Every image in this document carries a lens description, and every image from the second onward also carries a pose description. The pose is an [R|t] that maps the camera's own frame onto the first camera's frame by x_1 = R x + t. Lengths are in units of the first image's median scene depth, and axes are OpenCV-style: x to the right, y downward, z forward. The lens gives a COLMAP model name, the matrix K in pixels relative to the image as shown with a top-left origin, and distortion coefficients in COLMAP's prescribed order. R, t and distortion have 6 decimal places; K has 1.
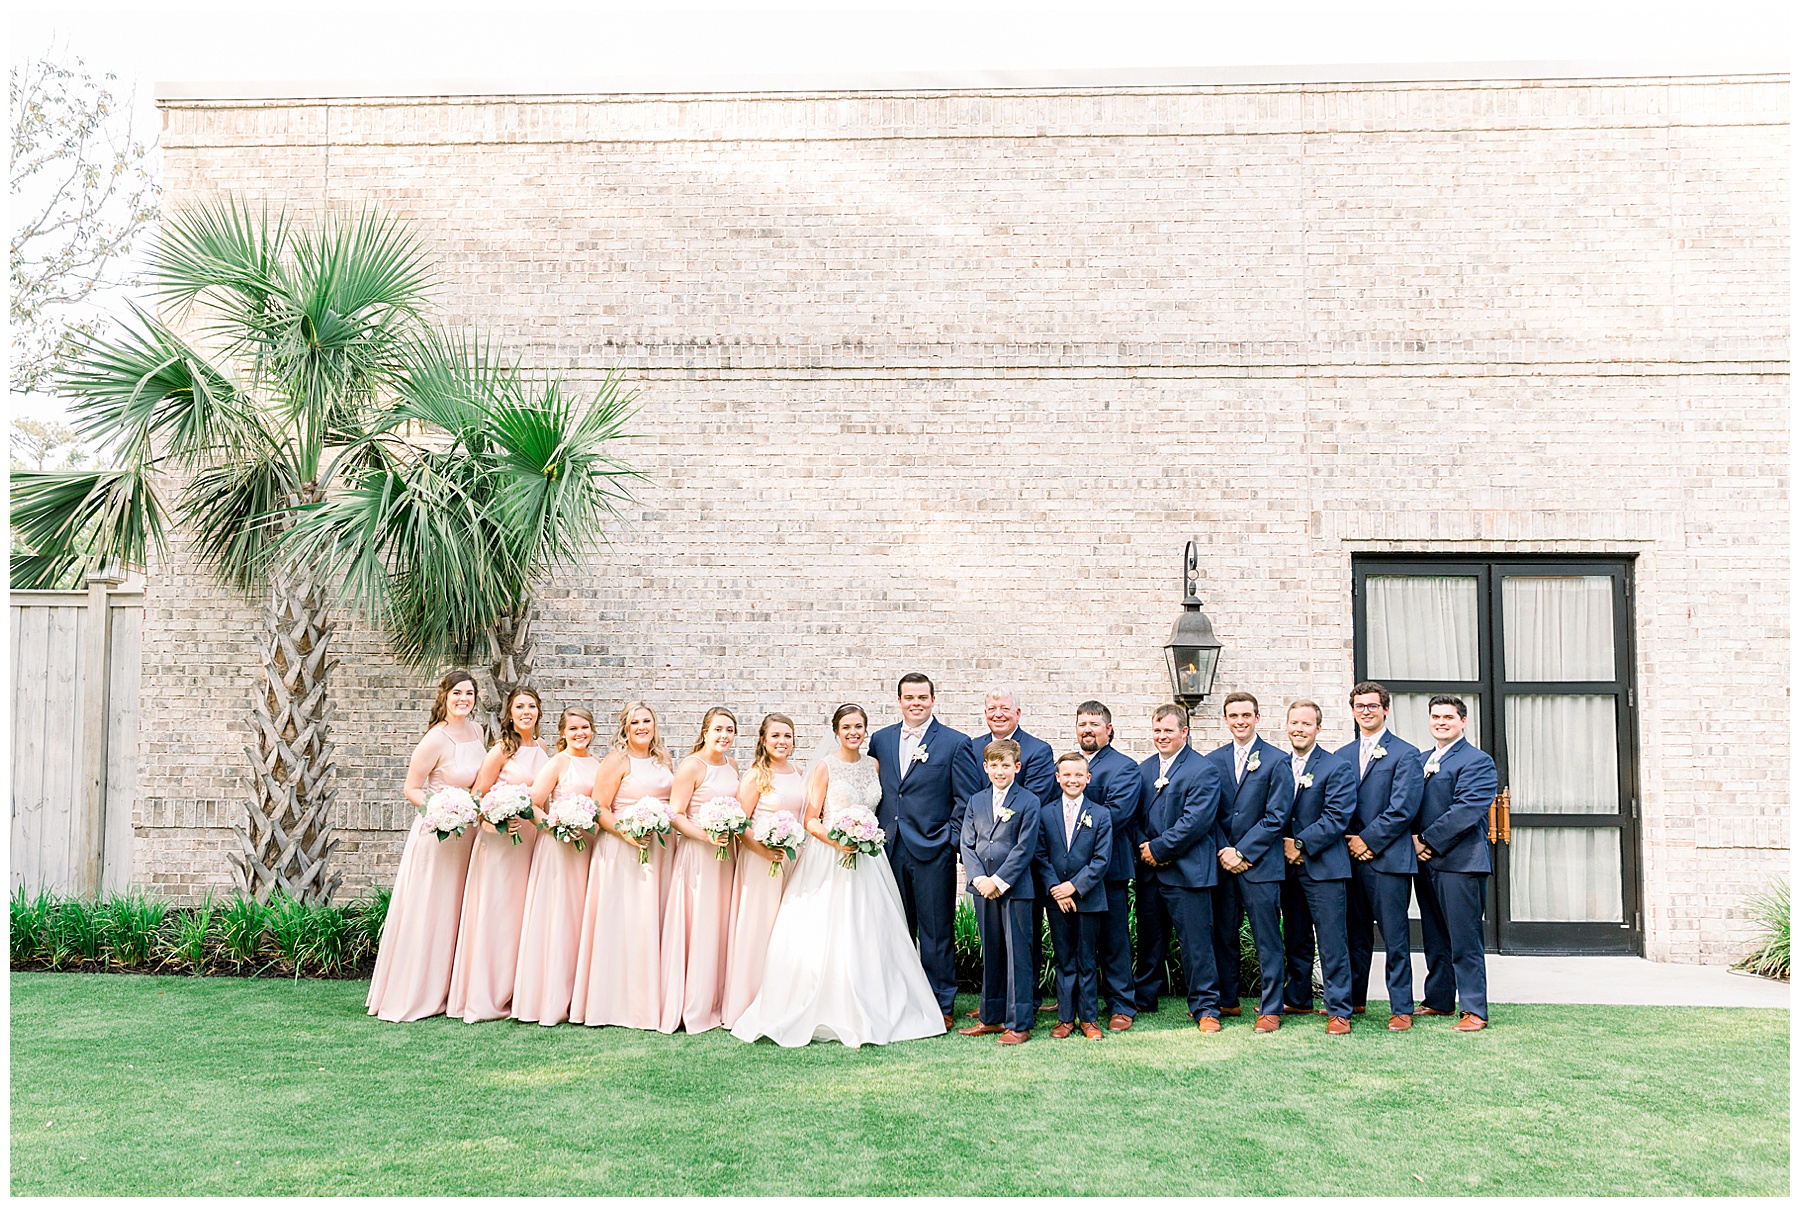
lens RADIAL K [[1243.5, 0, 804.1], [0, 1243.5, 641.6], [0, 0, 1]] dist [-0.016484, 0.011357]
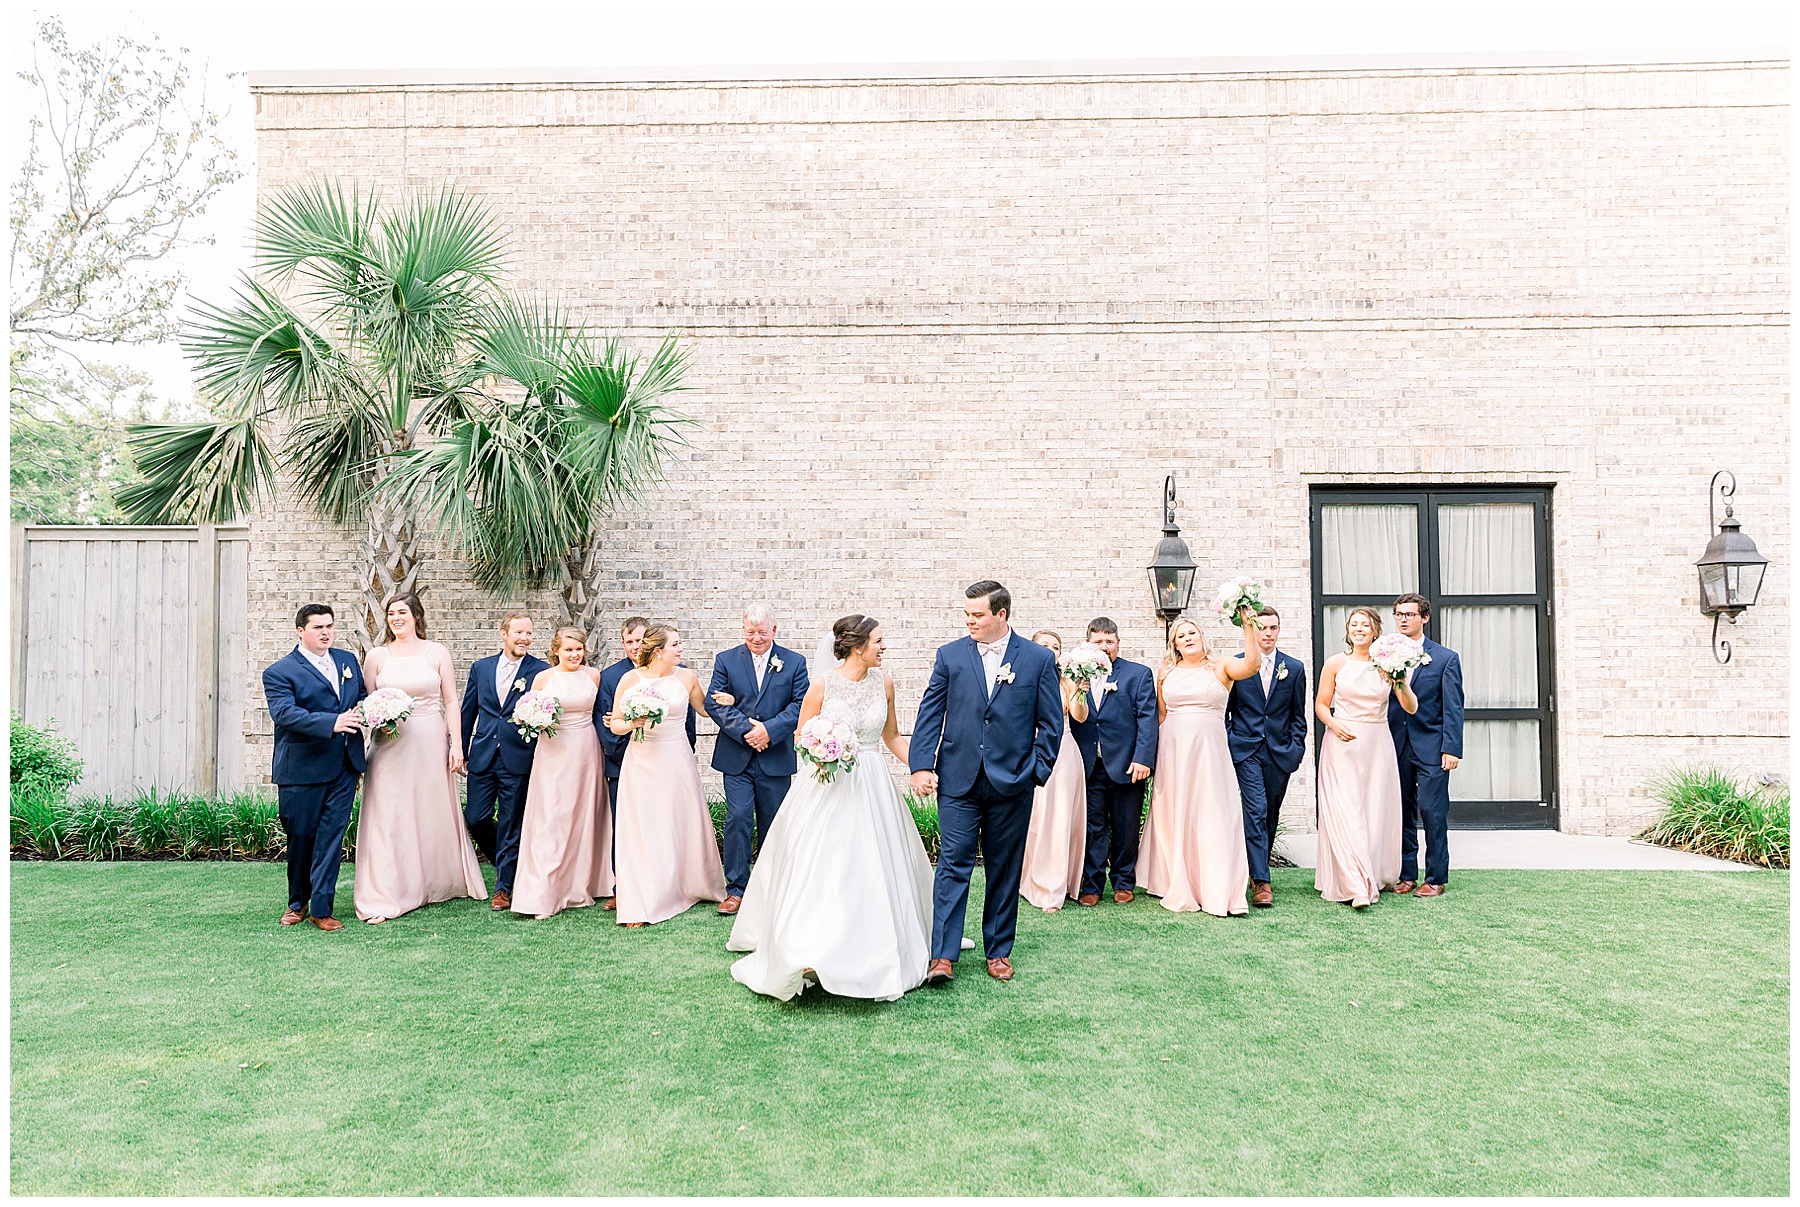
lens RADIAL K [[1109.3, 0, 849.5], [0, 1109.3, 591.5], [0, 0, 1]] dist [-0.017466, 0.014033]
pose [[0.999788, -0.009512, 0.018279, -0.004823], [0.009064, 0.999661, 0.024426, -0.001196], [-0.018505, -0.024255, 0.999535, -0.021239]]
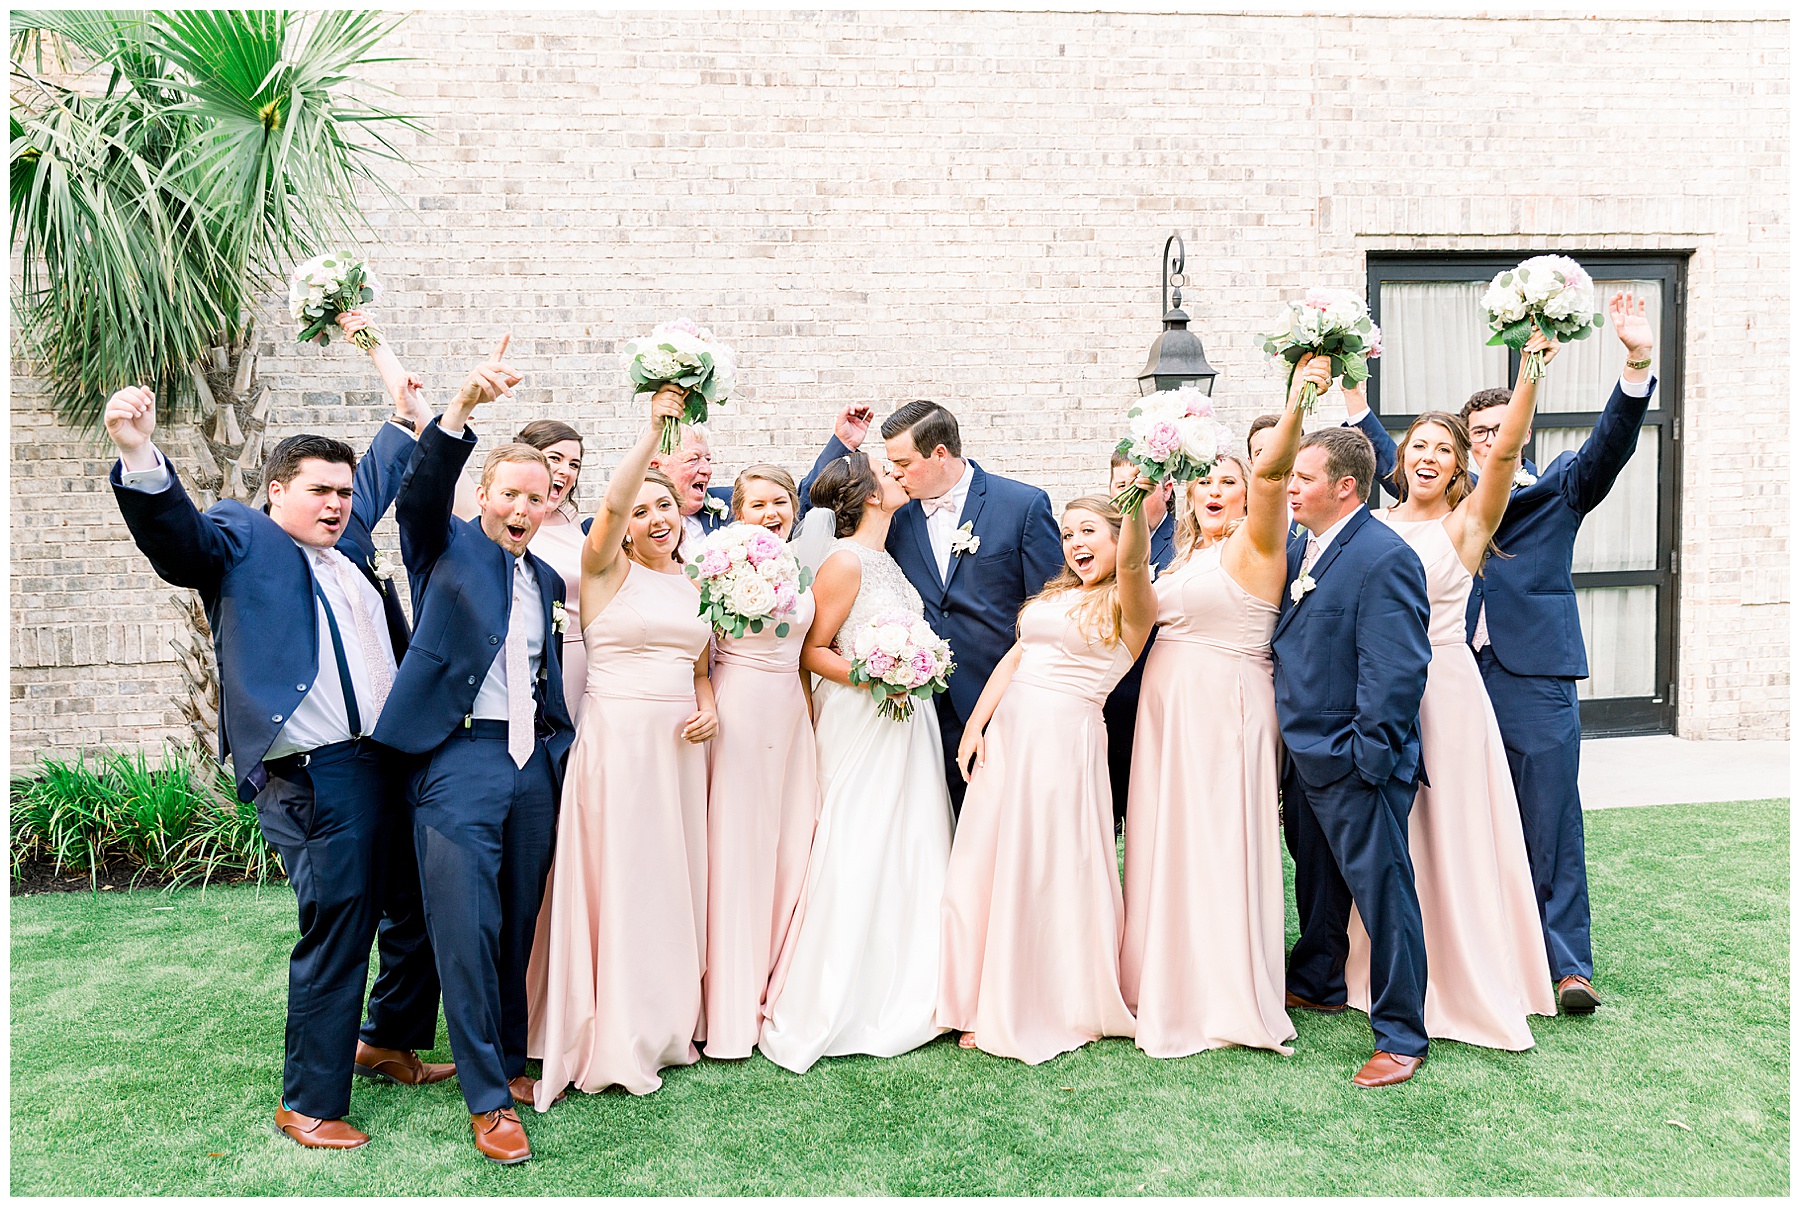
lens RADIAL K [[1514.7, 0, 910.5], [0, 1514.7, 594.0], [0, 0, 1]] dist [0.015746, -0.002472]
pose [[0.984089, -0.044153, 0.172104, -0.015249], [0.020814, 0.990610, 0.135124, 0.006993], [-0.176454, -0.129392, 0.975767, 0.090923]]
